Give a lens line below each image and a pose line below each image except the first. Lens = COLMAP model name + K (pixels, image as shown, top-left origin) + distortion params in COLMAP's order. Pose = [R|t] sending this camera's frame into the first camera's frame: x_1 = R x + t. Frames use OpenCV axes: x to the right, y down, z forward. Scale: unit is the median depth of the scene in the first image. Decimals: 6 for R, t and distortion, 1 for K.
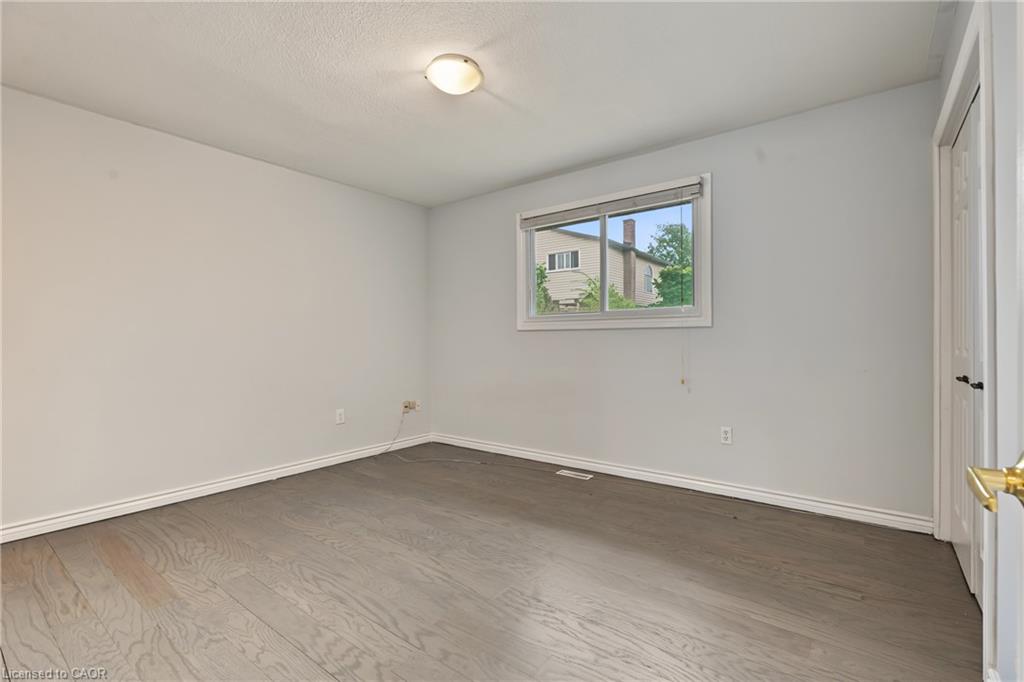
lens RADIAL K [[456.0, 0, 512.0], [0, 456.0, 341.0], [0, 0, 1]] dist [0.000723, -0.000034]
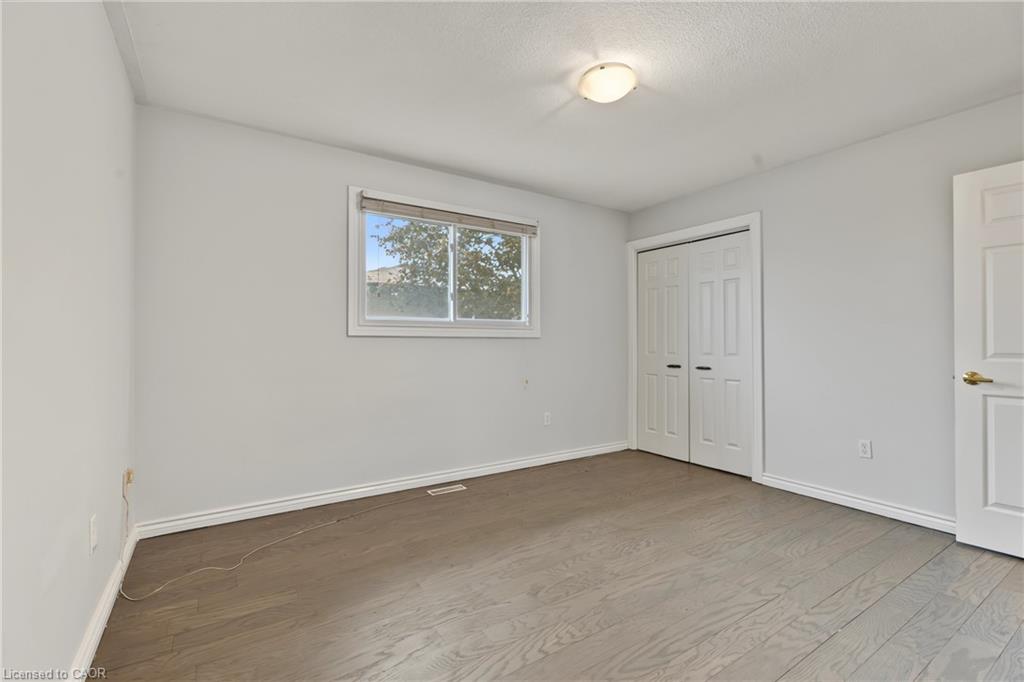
lens RADIAL K [[456.0, 0, 512.0], [0, 456.0, 341.0], [0, 0, 1]] dist [0.000723, -0.000034]
pose [[0.332777, 0.010891, 0.942943, -1.000186], [0.002757, 0.999918, -0.012522, -0.007160], [-0.943002, 0.006767, 0.332720, 0.775057]]
